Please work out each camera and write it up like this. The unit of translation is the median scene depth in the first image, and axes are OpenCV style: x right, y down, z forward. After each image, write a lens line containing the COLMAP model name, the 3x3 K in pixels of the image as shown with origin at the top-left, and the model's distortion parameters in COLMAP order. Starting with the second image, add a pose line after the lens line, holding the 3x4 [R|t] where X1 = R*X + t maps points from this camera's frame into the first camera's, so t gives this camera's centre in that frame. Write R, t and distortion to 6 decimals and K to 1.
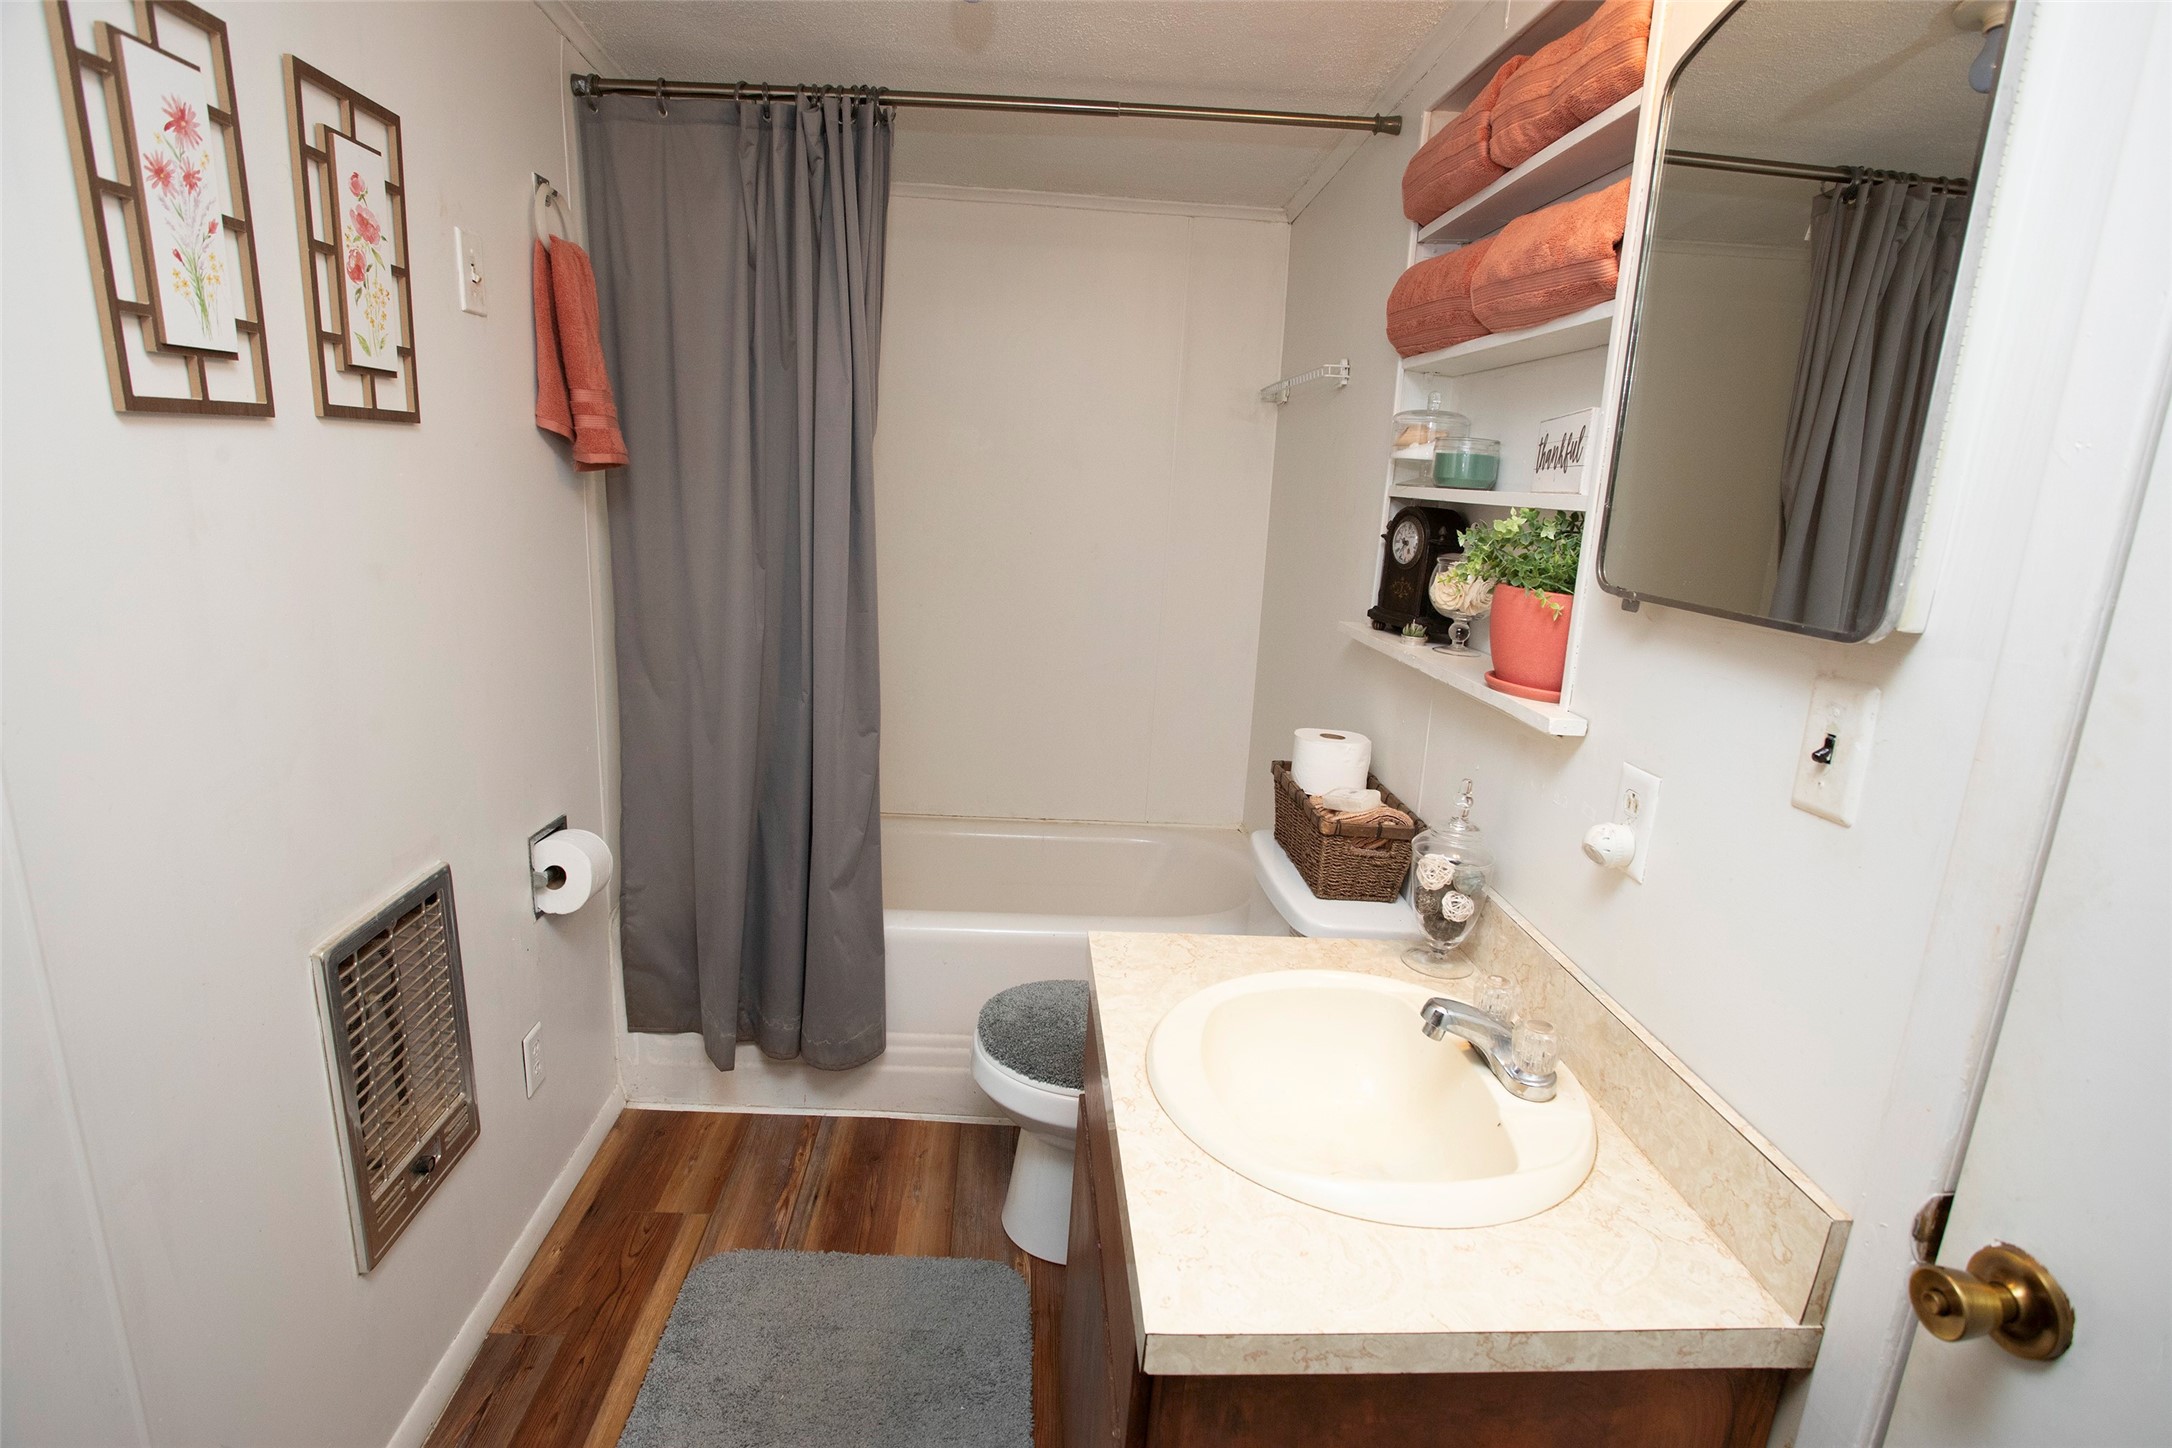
lens RADIAL K [[1057.7, 0, 1087.1], [0, 1057.7, 730.2], [0, 0, 1]] dist [-0.074943, 0.041766]
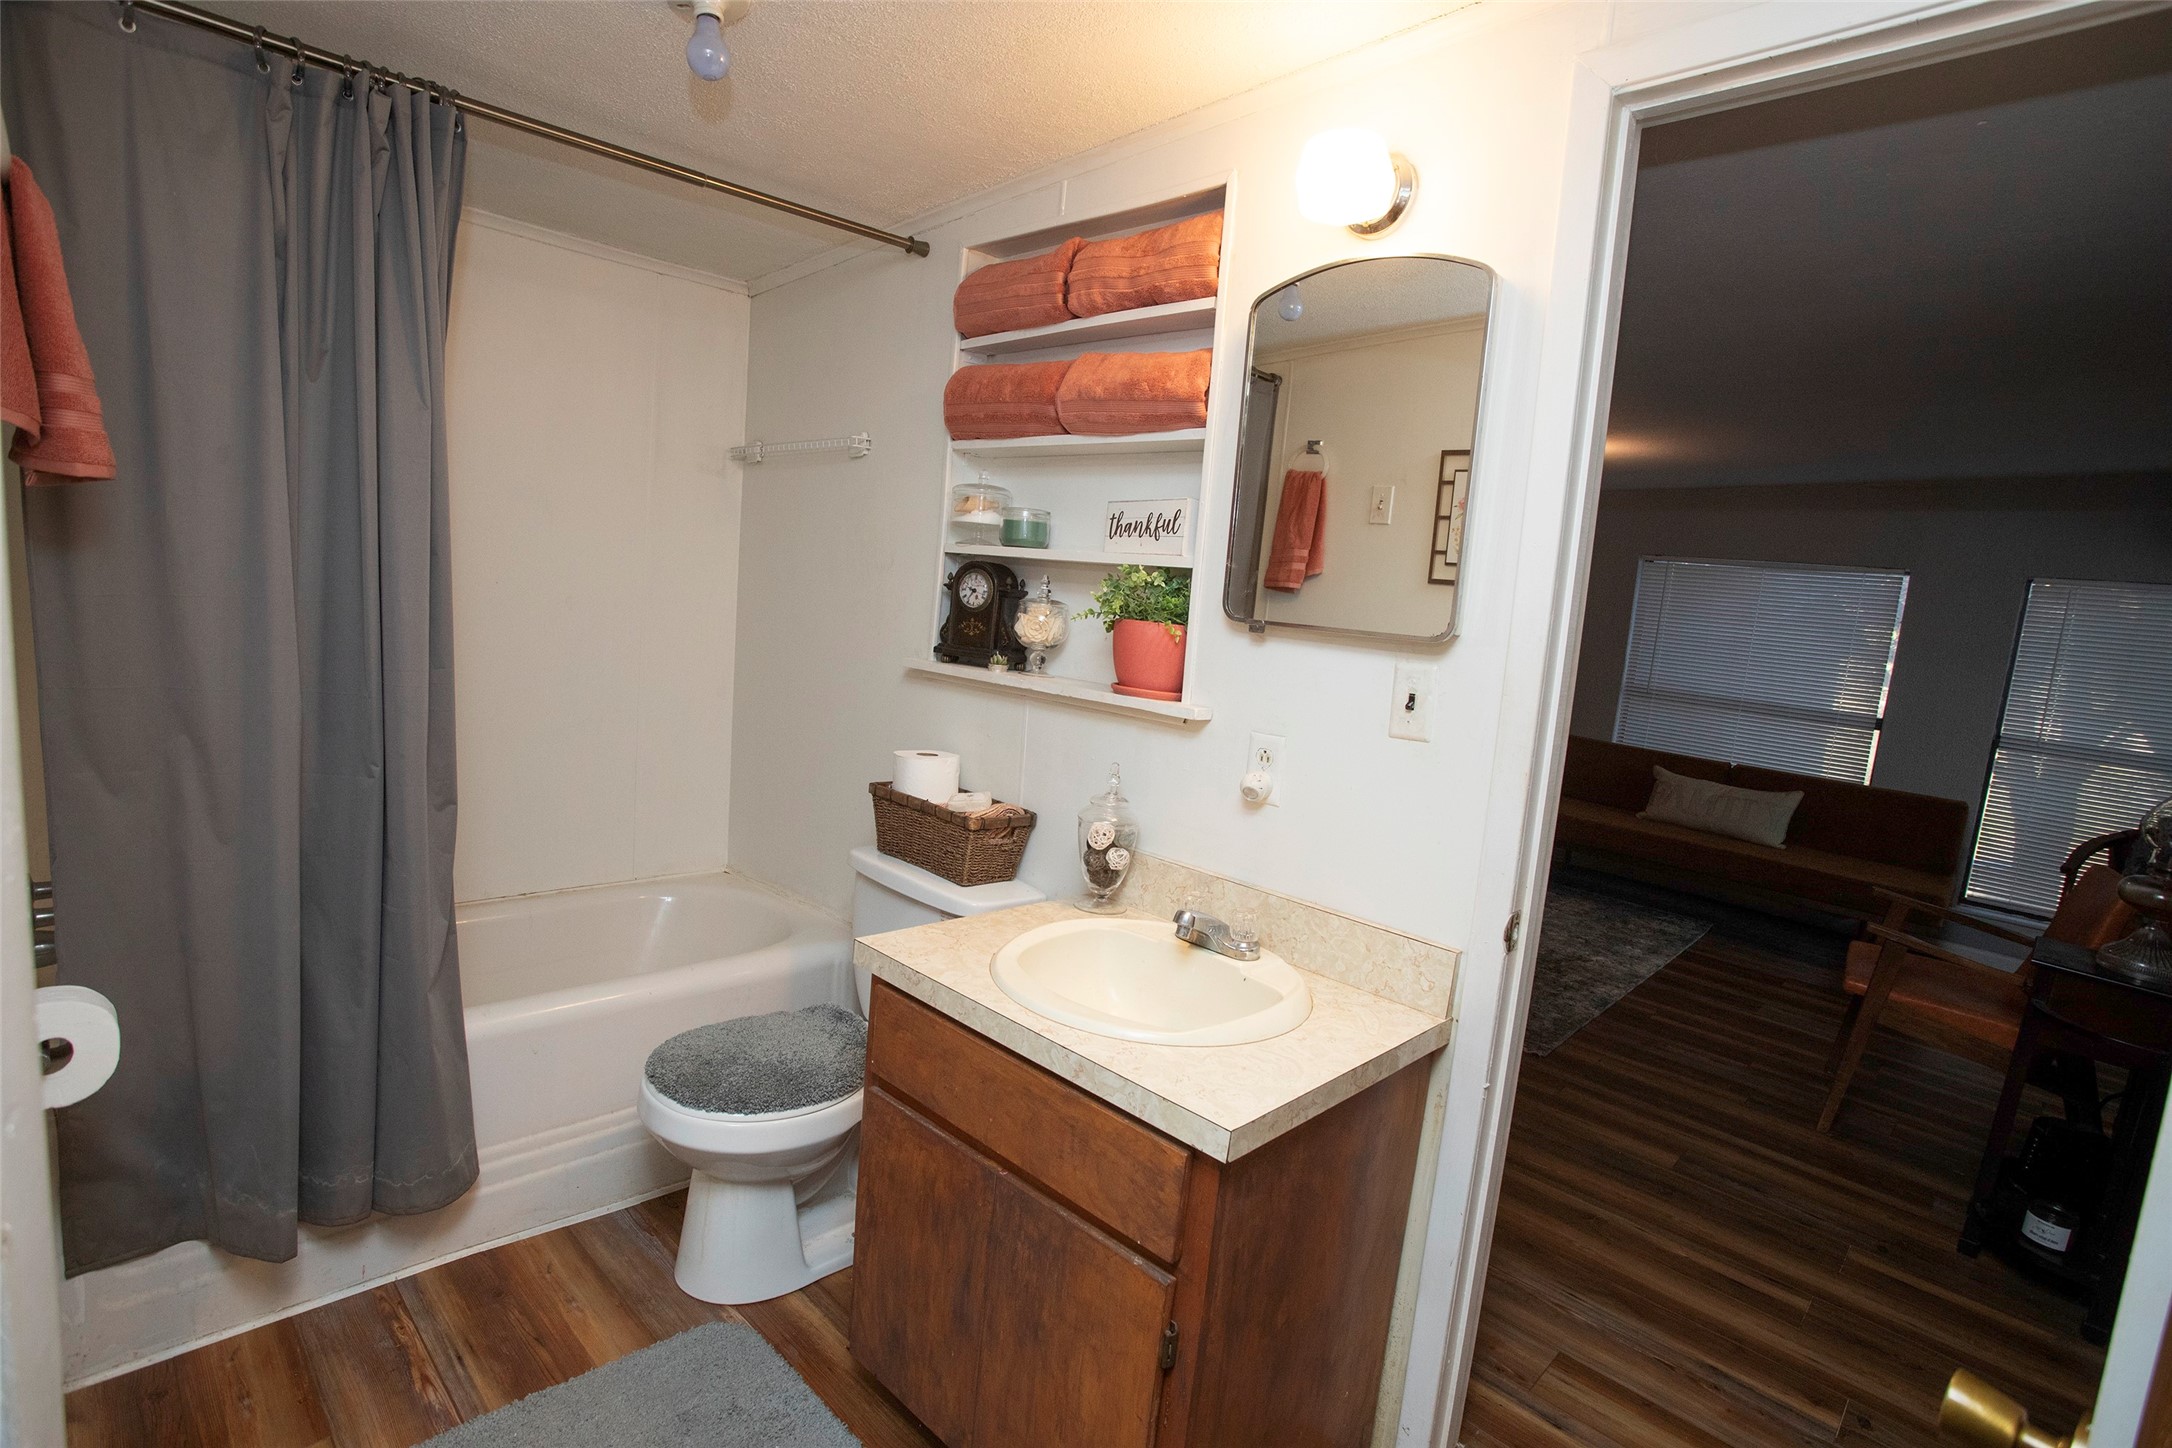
lens RADIAL K [[1057.7, 0, 1087.1], [0, 1057.7, 730.2], [0, 0, 1]] dist [-0.074943, 0.041766]
pose [[0.741076, -0.081212, 0.666491, -0.442537], [0.114186, 0.993442, -0.005913, 0.006780], [-0.661640, 0.080486, 0.745489, 0.003319]]
